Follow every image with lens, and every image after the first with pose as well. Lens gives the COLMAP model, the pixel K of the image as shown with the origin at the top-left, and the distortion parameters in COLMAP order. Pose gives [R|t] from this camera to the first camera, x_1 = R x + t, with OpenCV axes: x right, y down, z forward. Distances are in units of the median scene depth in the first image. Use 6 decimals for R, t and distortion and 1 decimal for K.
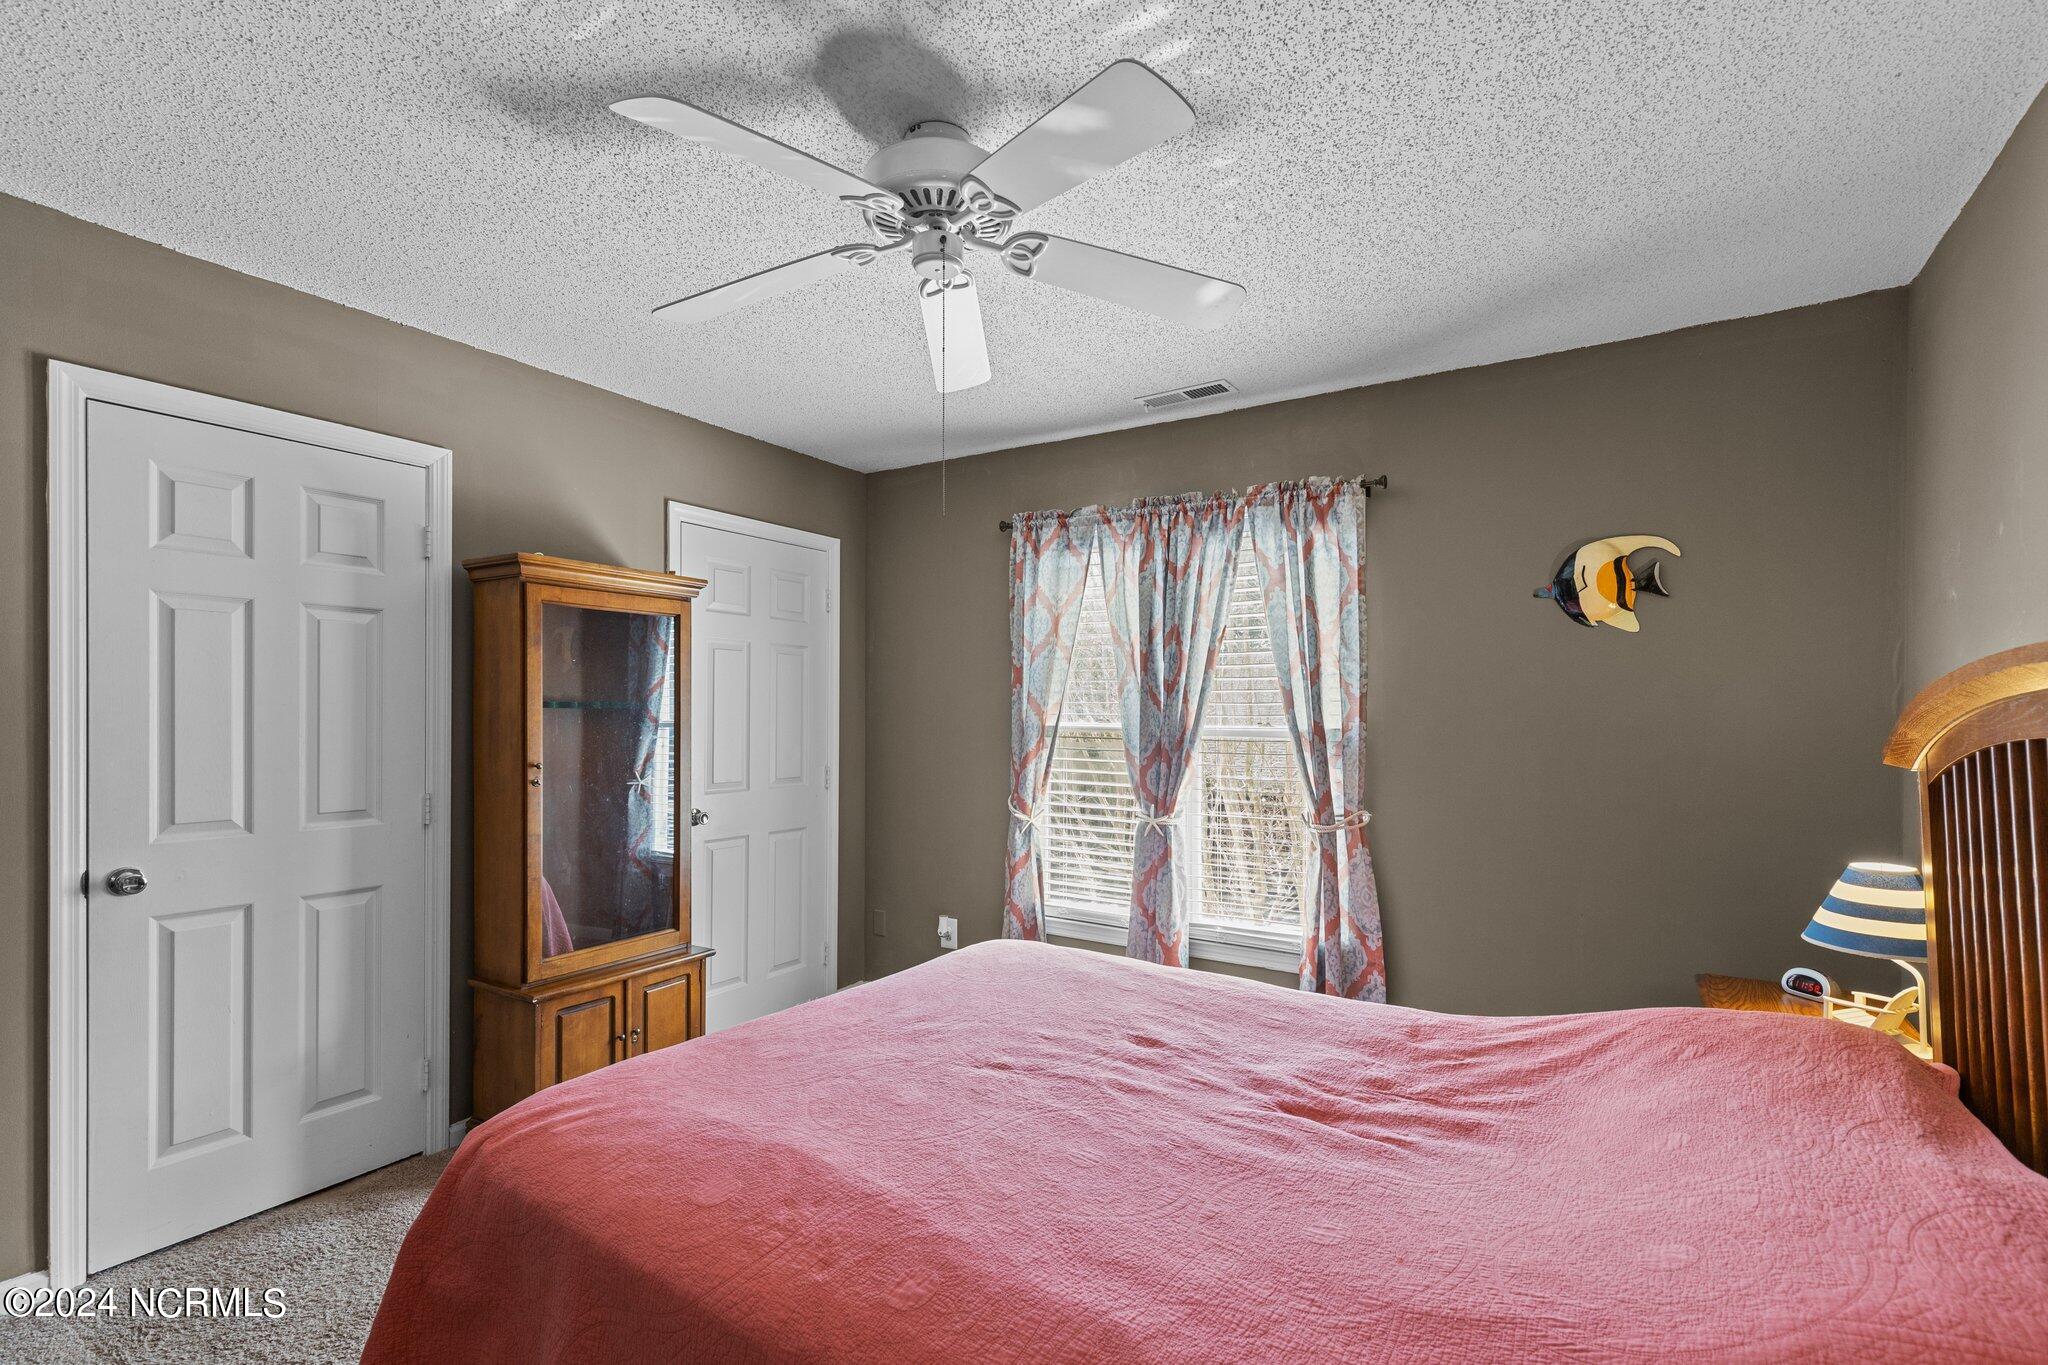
lens RADIAL K [[915.3, 0, 1027.2], [0, 915.3, 691.4], [0, 0, 1]] dist [0.013464, 0.000212]
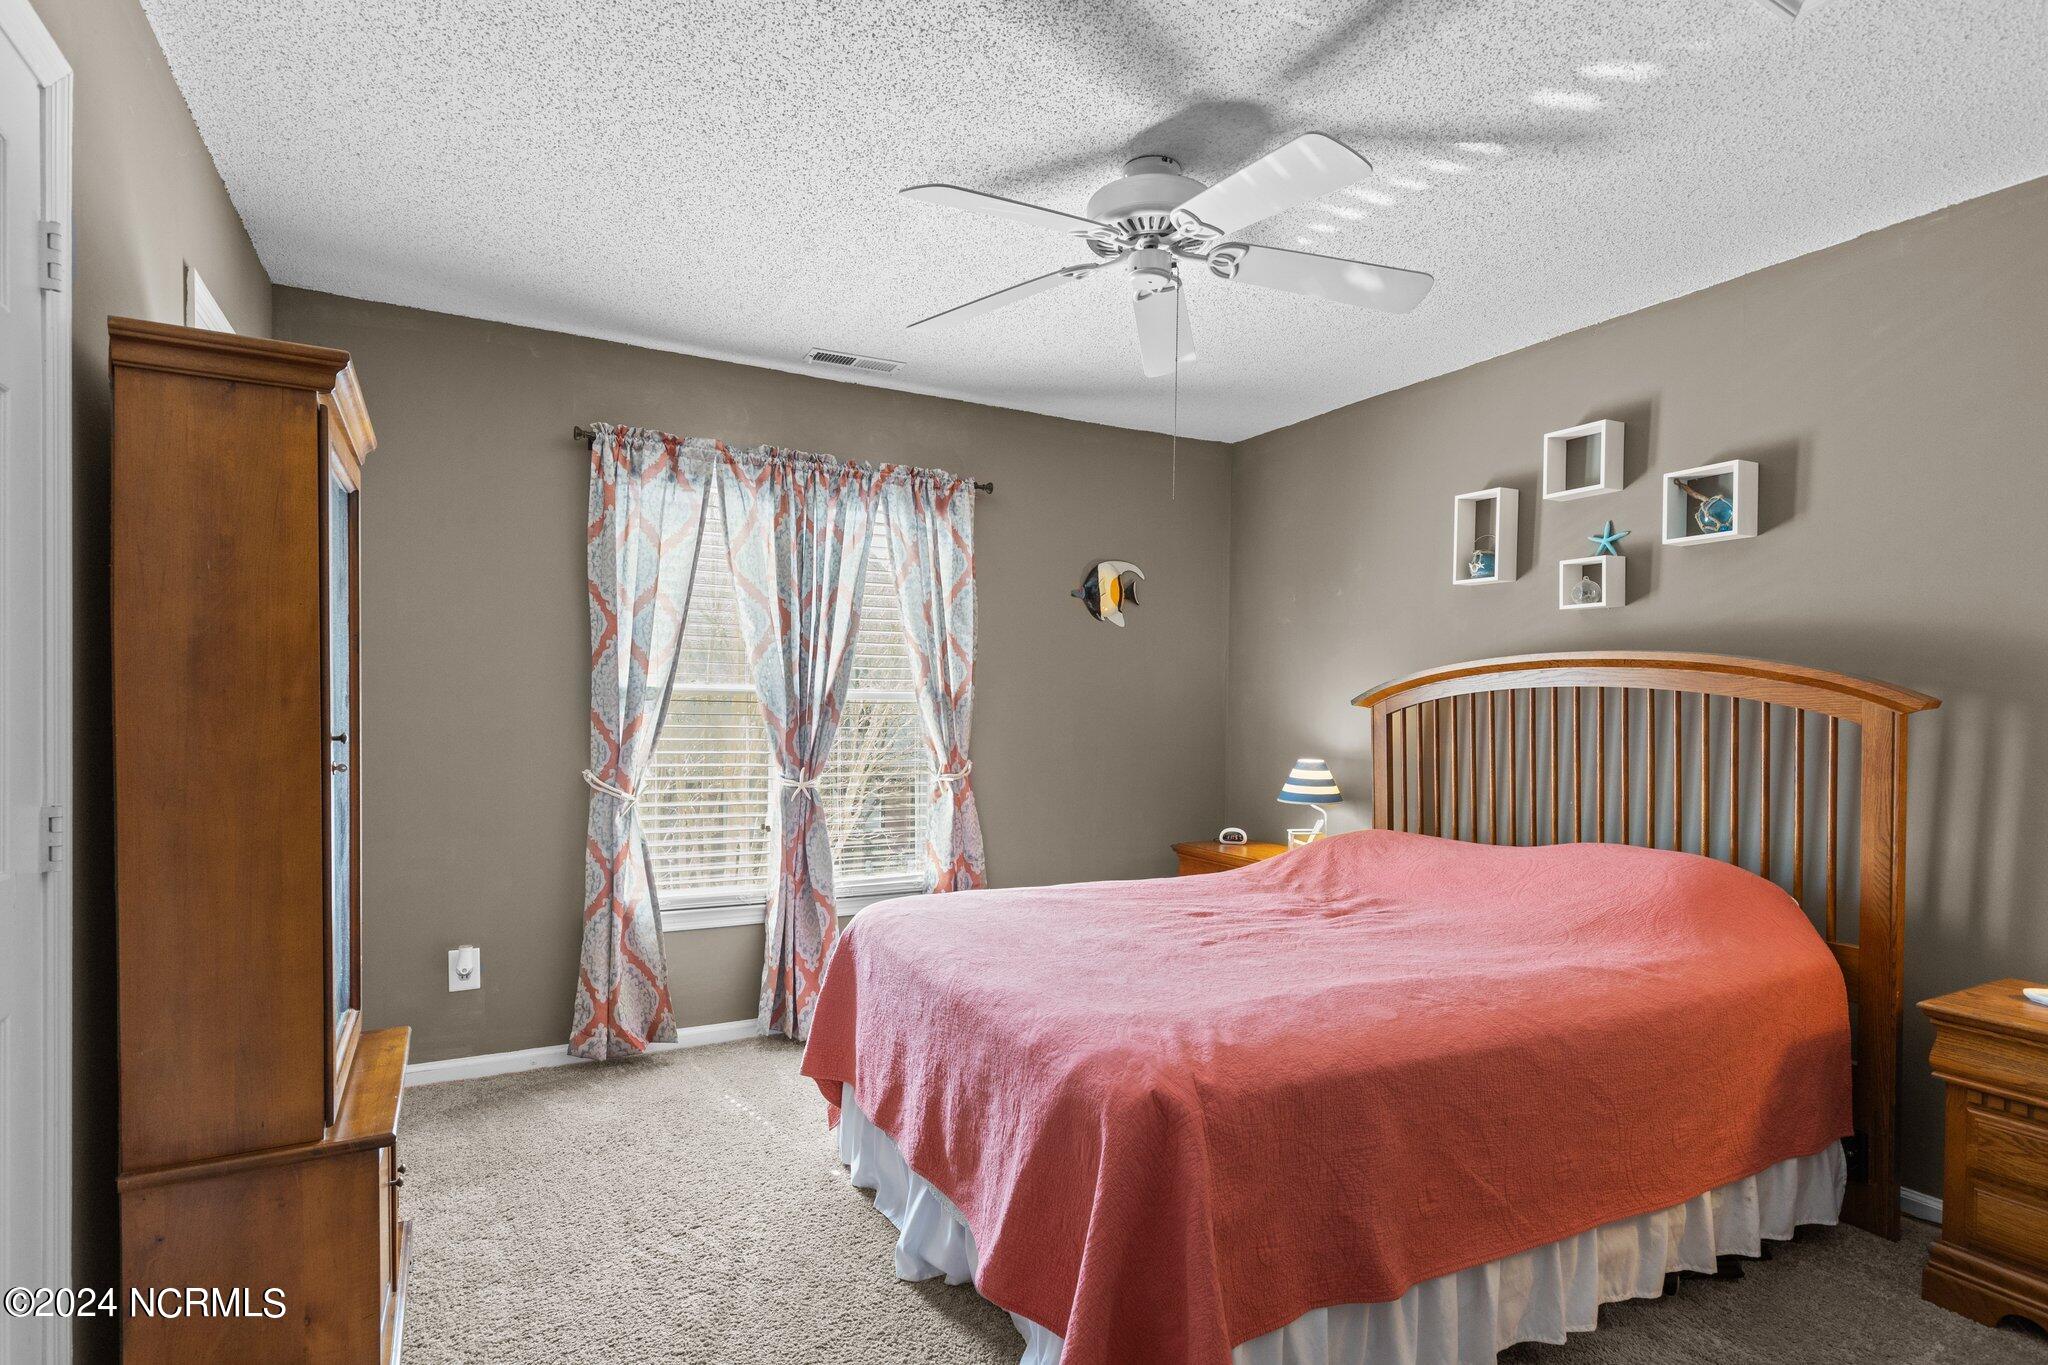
lens RADIAL K [[1014.4, 0, 1023.4], [0, 1014.4, 688.0], [0, 0, 1]] dist [0.002652, -0.000161]
pose [[0.490284, 0.012672, 0.871471, -0.687870], [-0.028967, 0.999579, 0.001762, 0.029613], [-0.871081, -0.026108, 0.490444, 0.269532]]
